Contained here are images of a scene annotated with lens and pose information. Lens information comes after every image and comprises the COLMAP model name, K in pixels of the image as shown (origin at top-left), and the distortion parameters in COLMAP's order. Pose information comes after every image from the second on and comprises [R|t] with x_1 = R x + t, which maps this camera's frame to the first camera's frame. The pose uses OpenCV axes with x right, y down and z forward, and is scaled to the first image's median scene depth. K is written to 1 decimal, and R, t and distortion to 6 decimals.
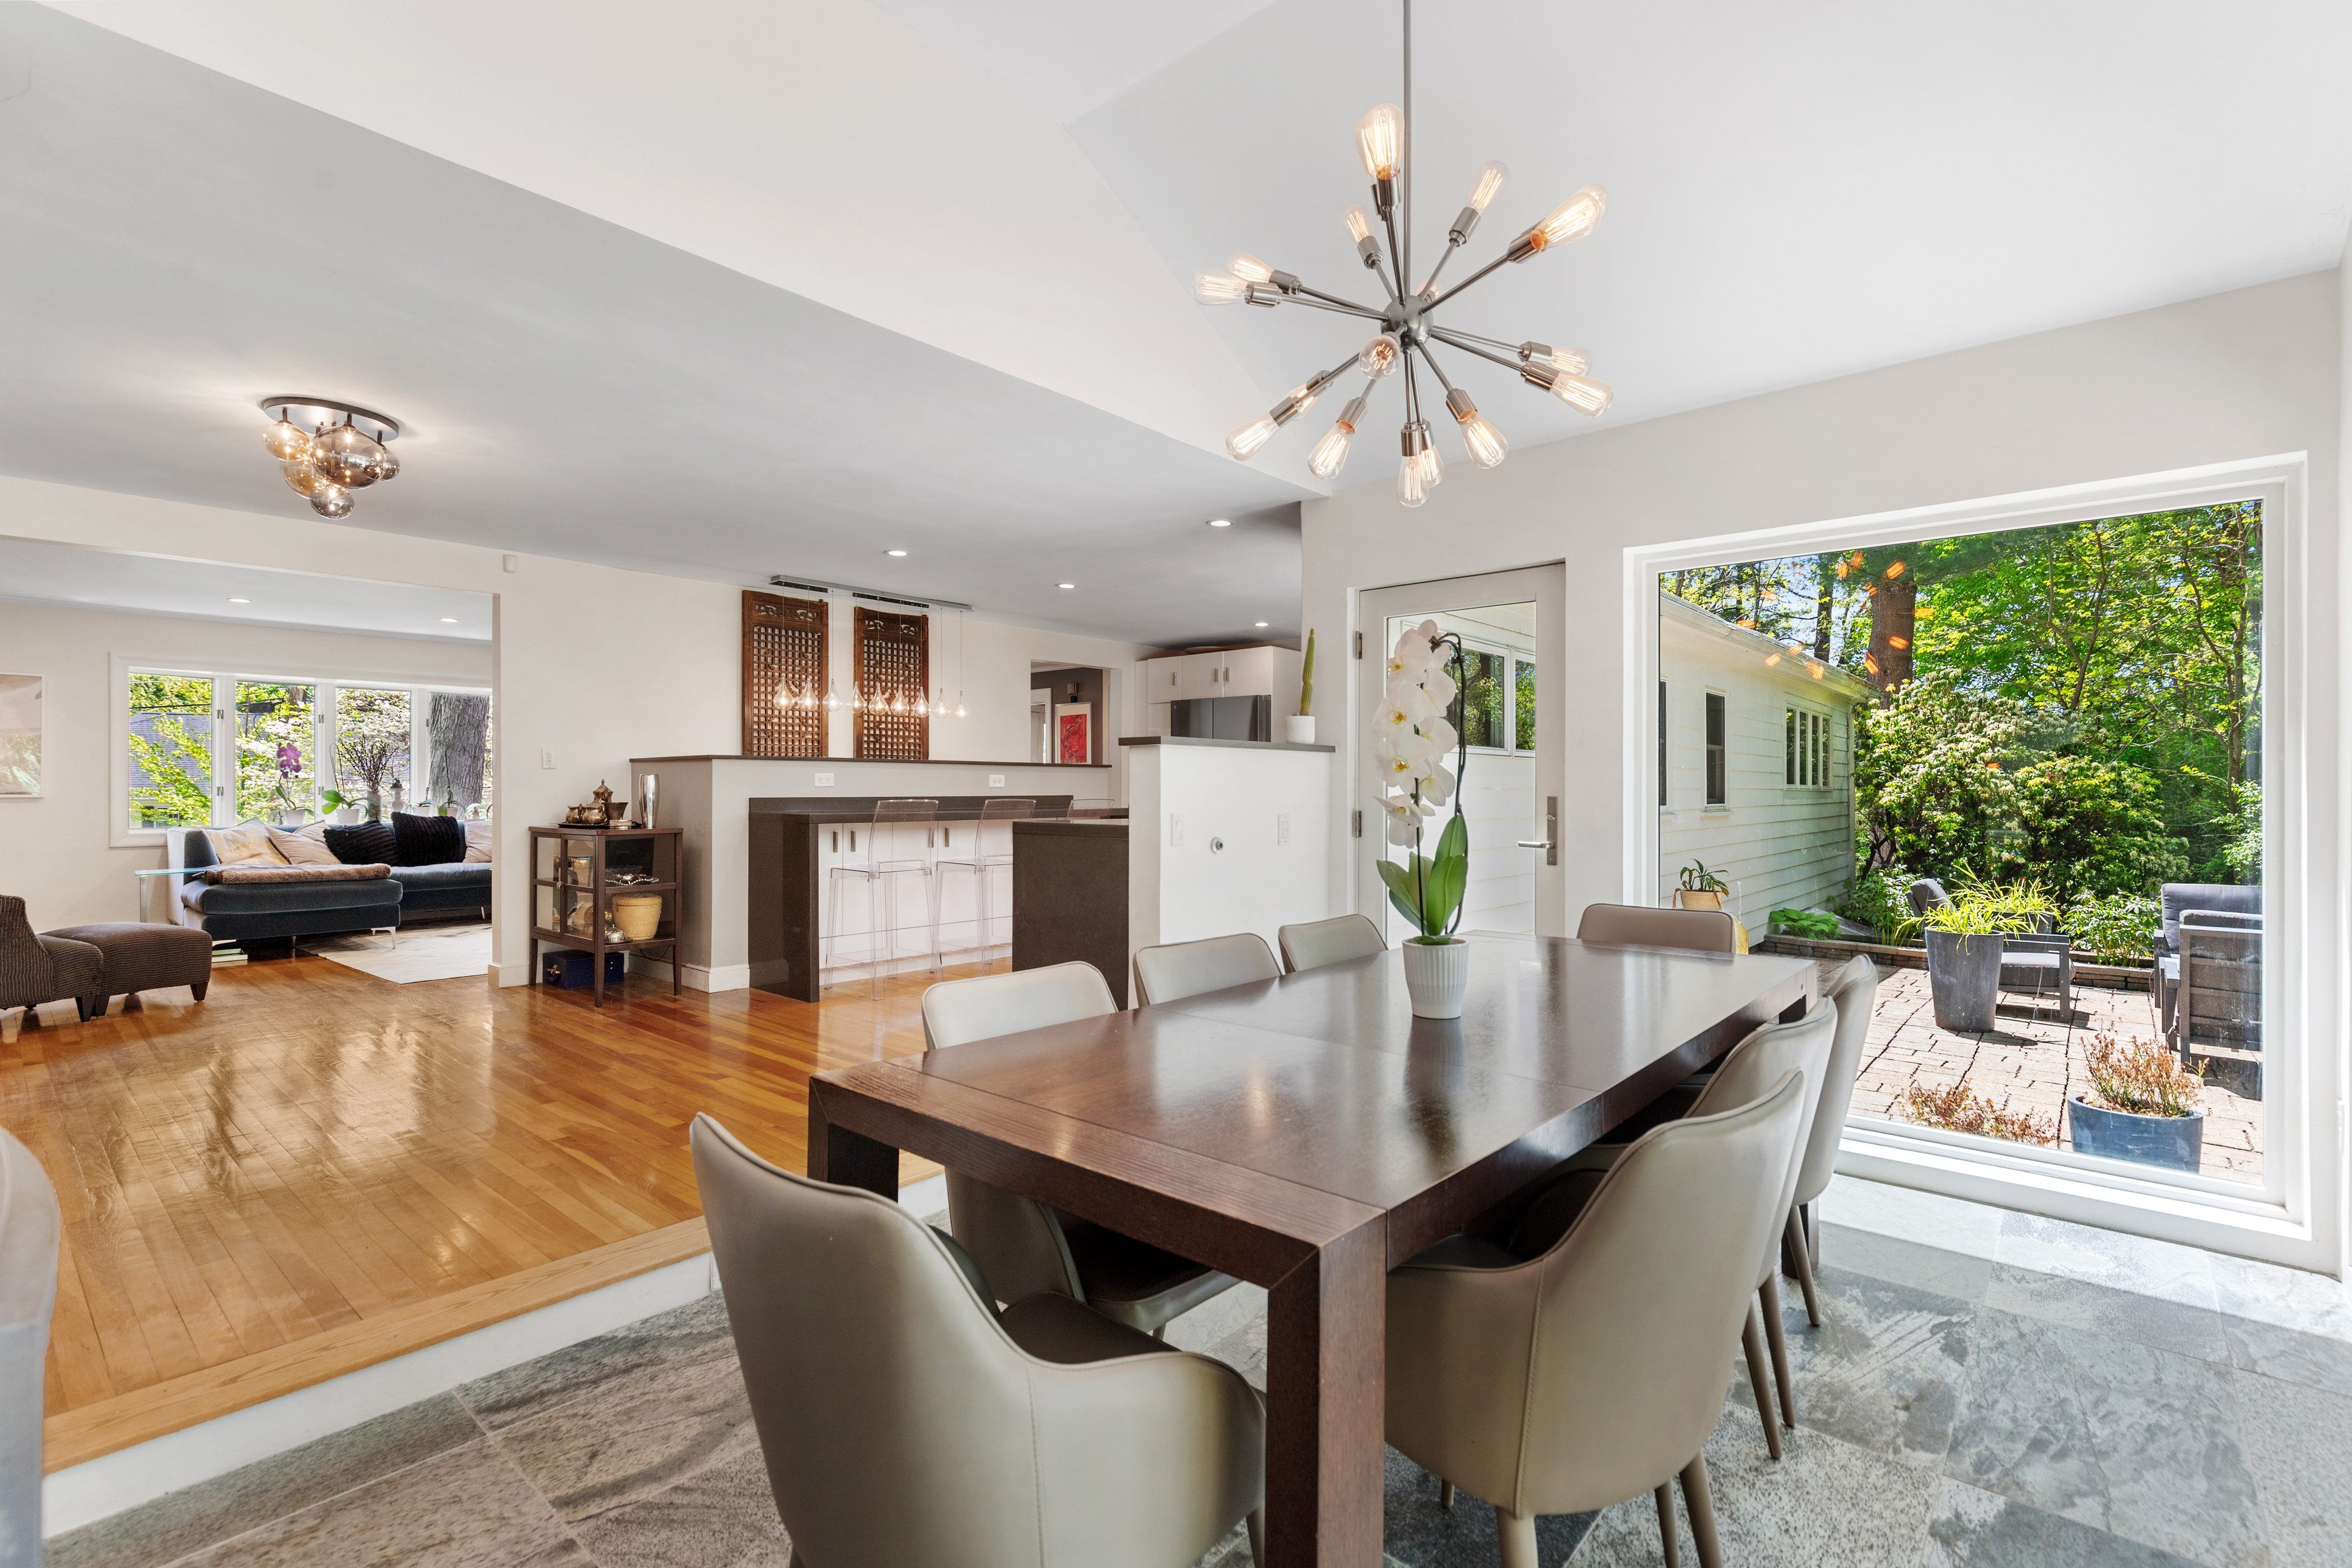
lens RADIAL K [[1065.1, 0, 1180.0], [0, 1065.1, 776.5], [0, 0, 1]] dist [0.010454, -0.000341]
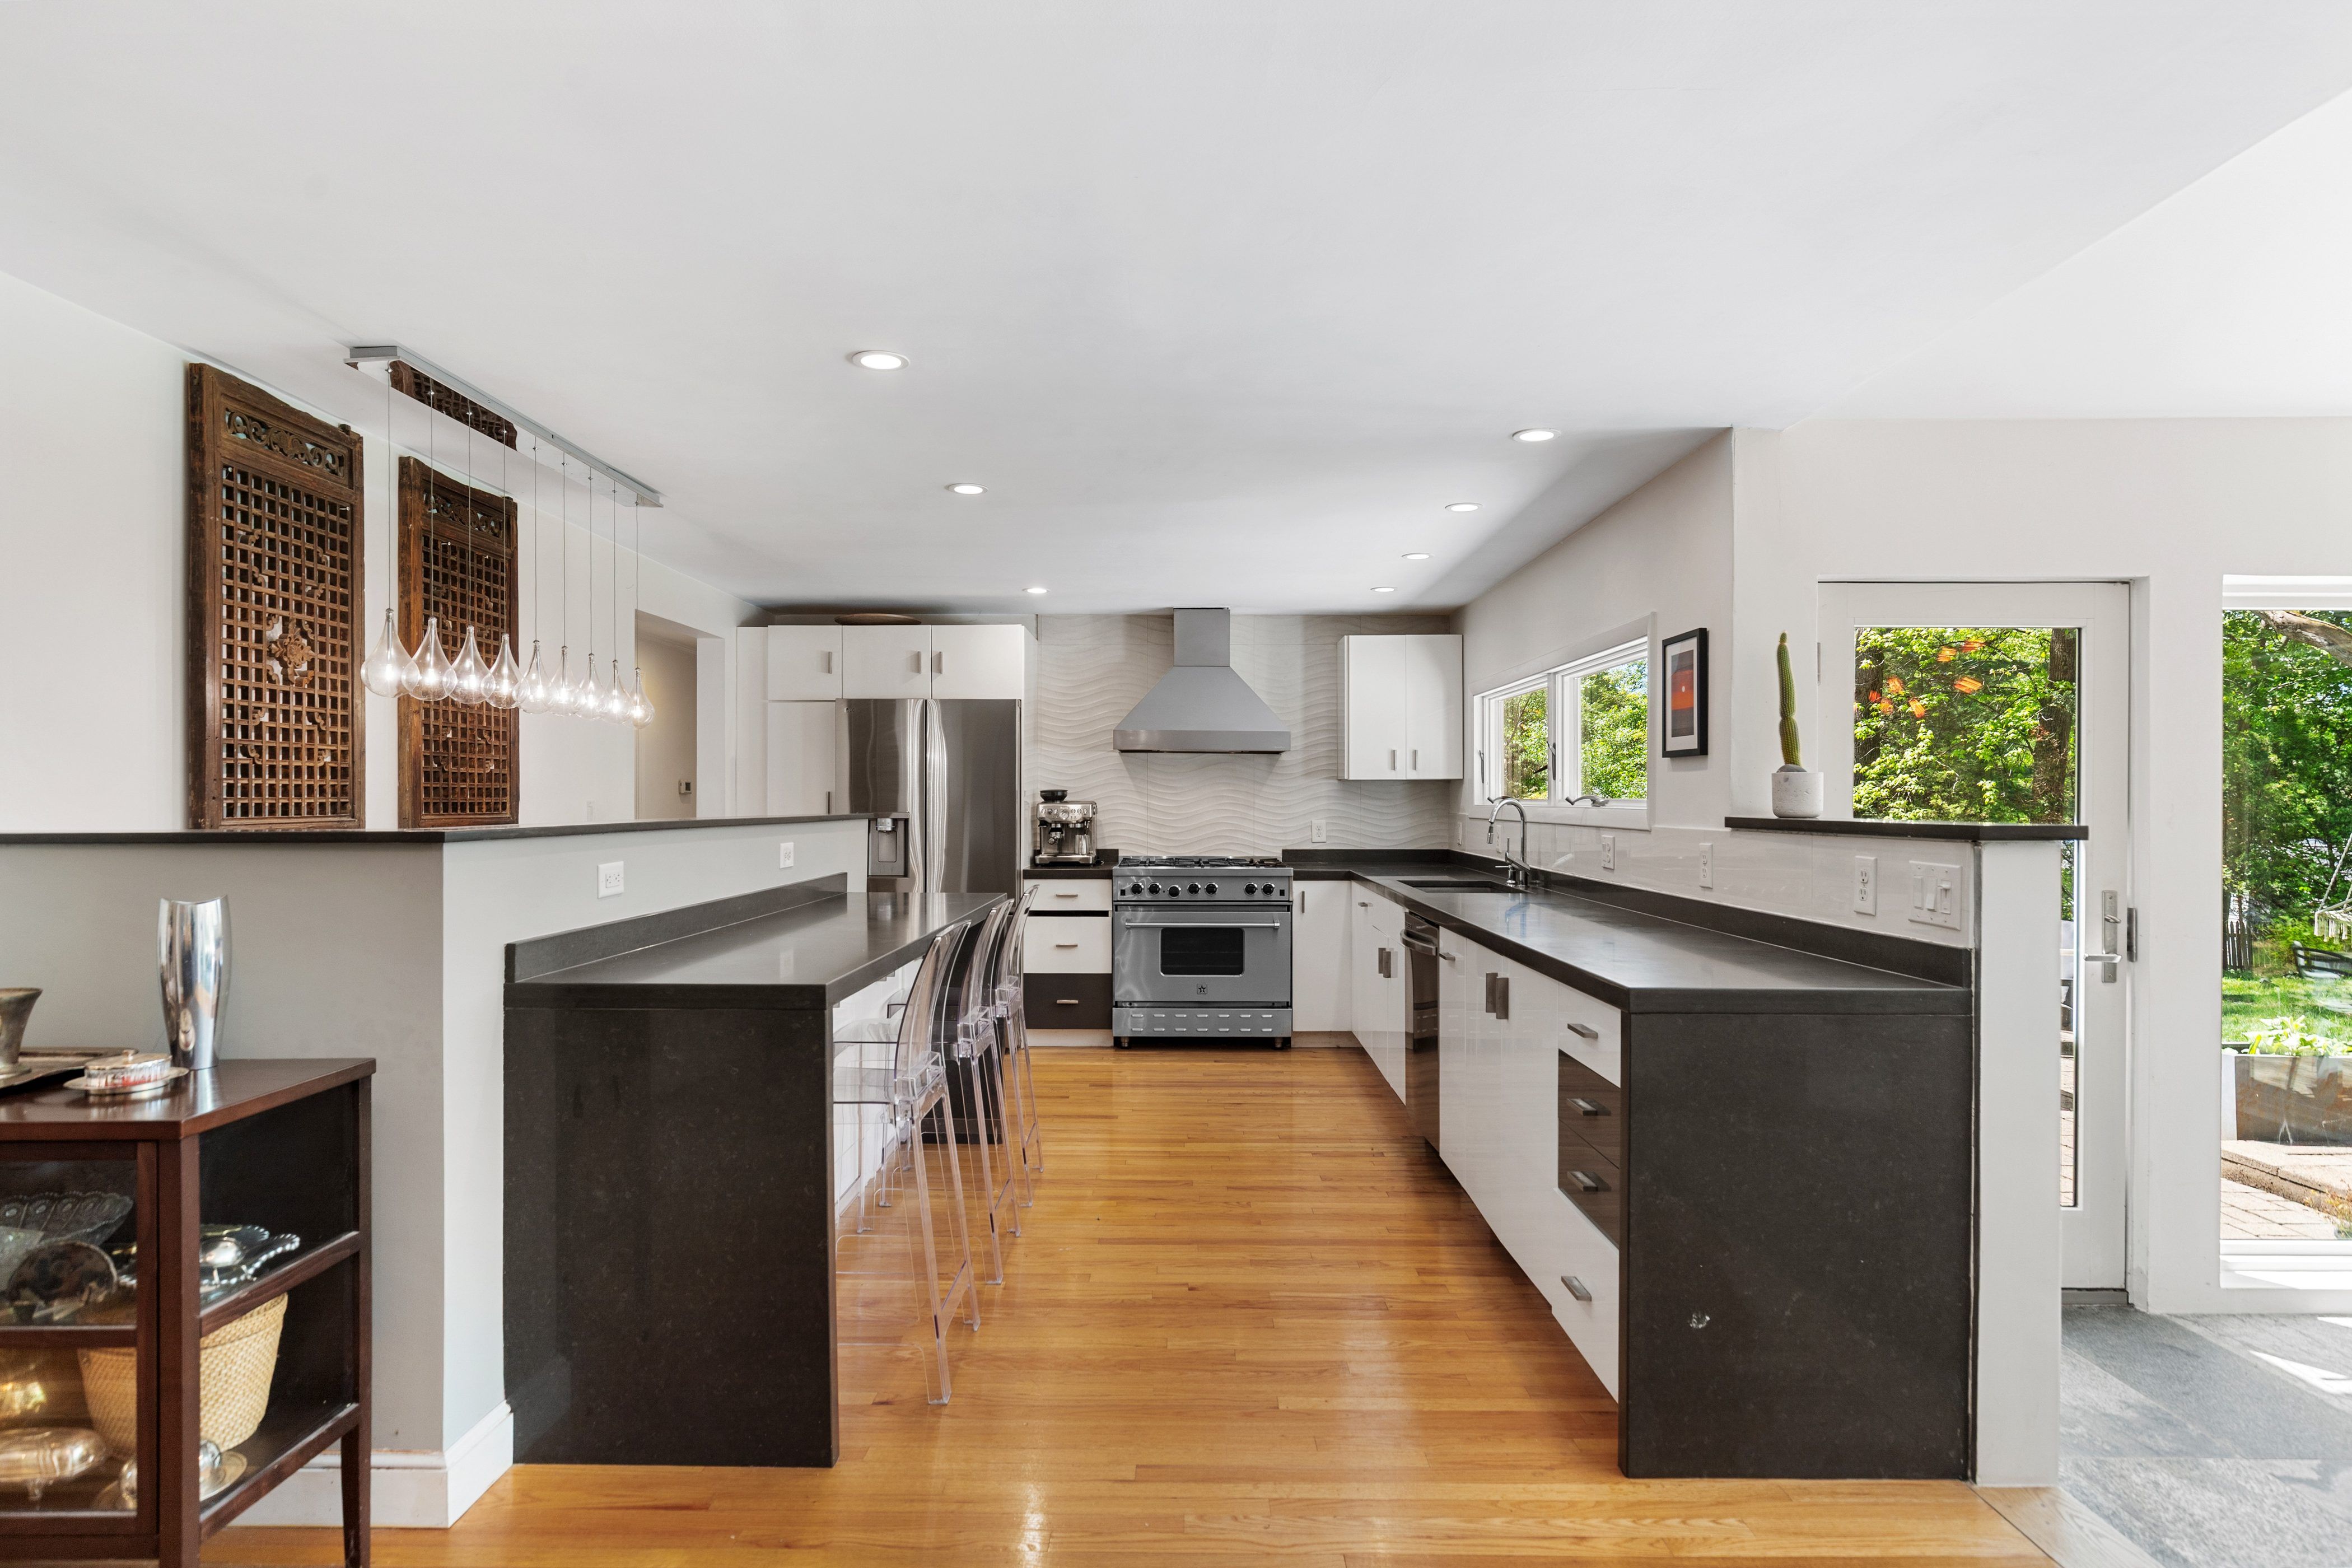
lens RADIAL K [[1258.4, 0, 1179.6], [0, 1258.4, 796.8], [0, 0, 1]] dist [-0.000705, 0.000862]
pose [[0.759234, -0.001130, 0.650817, -0.391084], [-0.005106, 0.999957, 0.007692, -0.027293], [-0.650798, -0.009163, 0.759196, 0.405952]]
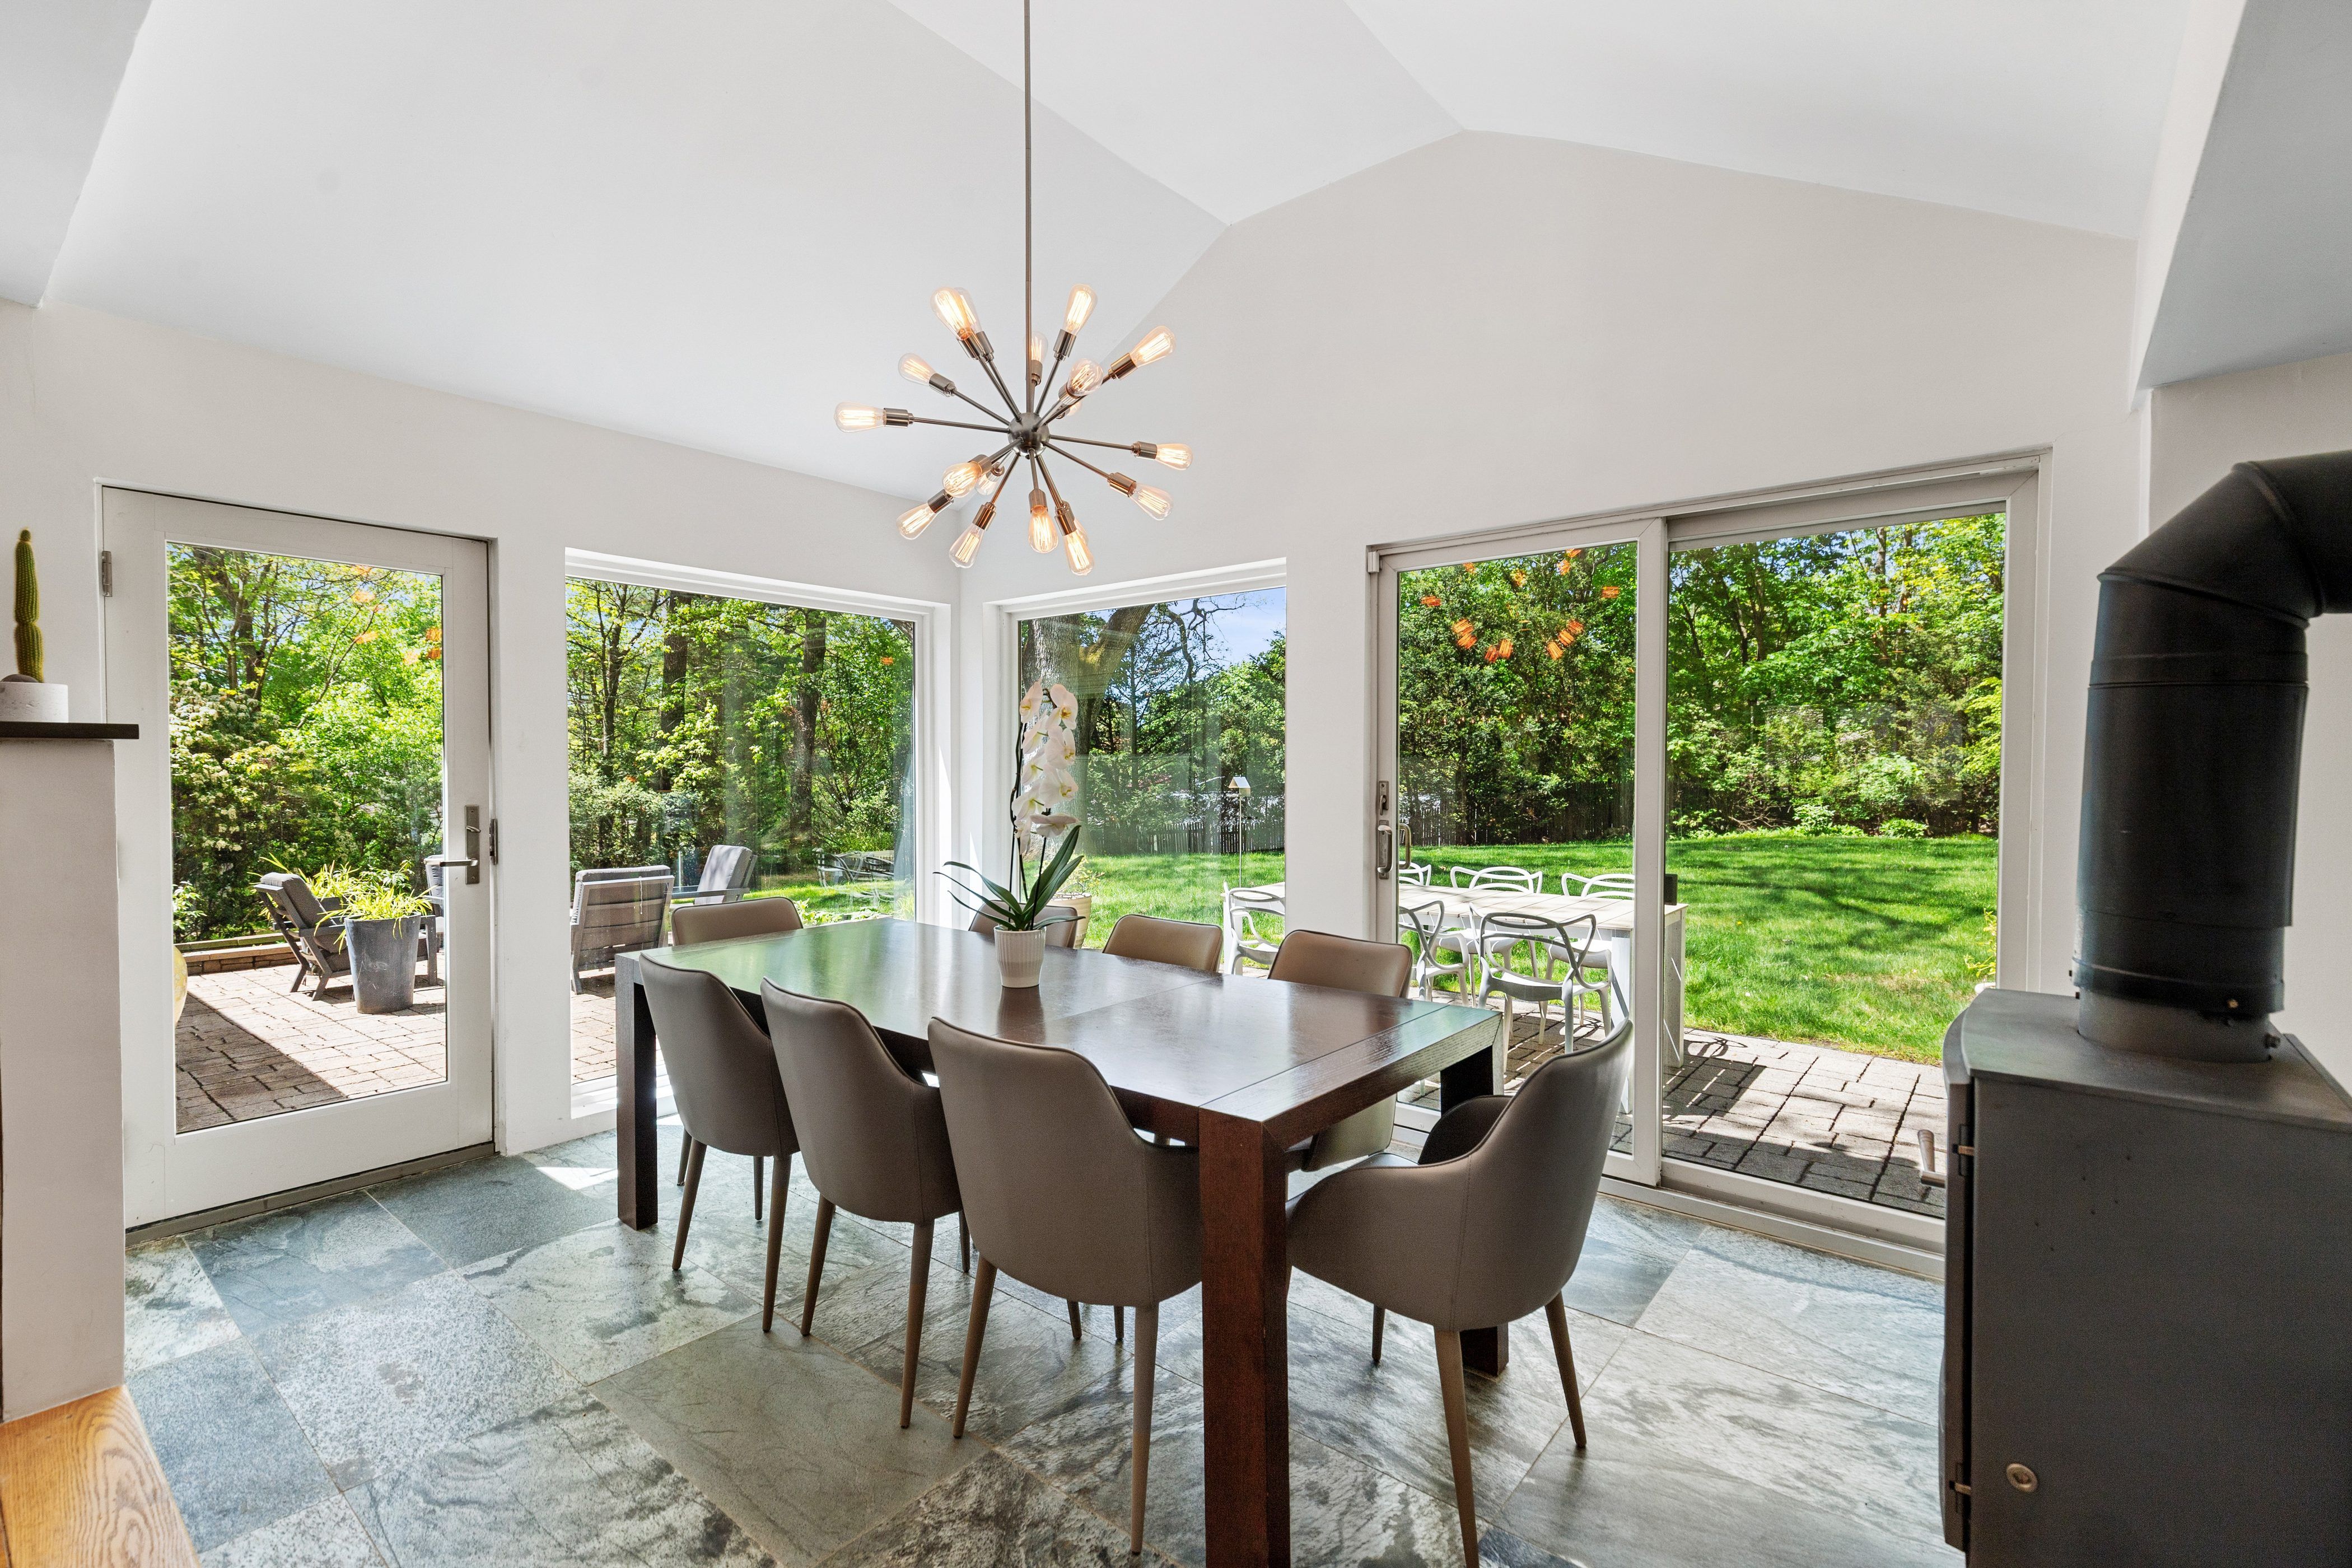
lens RADIAL K [[1053.0, 0, 1165.9], [0, 1053.0, 795.9], [0, 0, 1]] dist [0.000365, 0.000007]
pose [[-0.017736, -0.030171, 0.999387, -0.282407], [-0.011264, 0.999487, 0.029974, -0.011536], [-0.999779, -0.010726, -0.018067, 0.239697]]
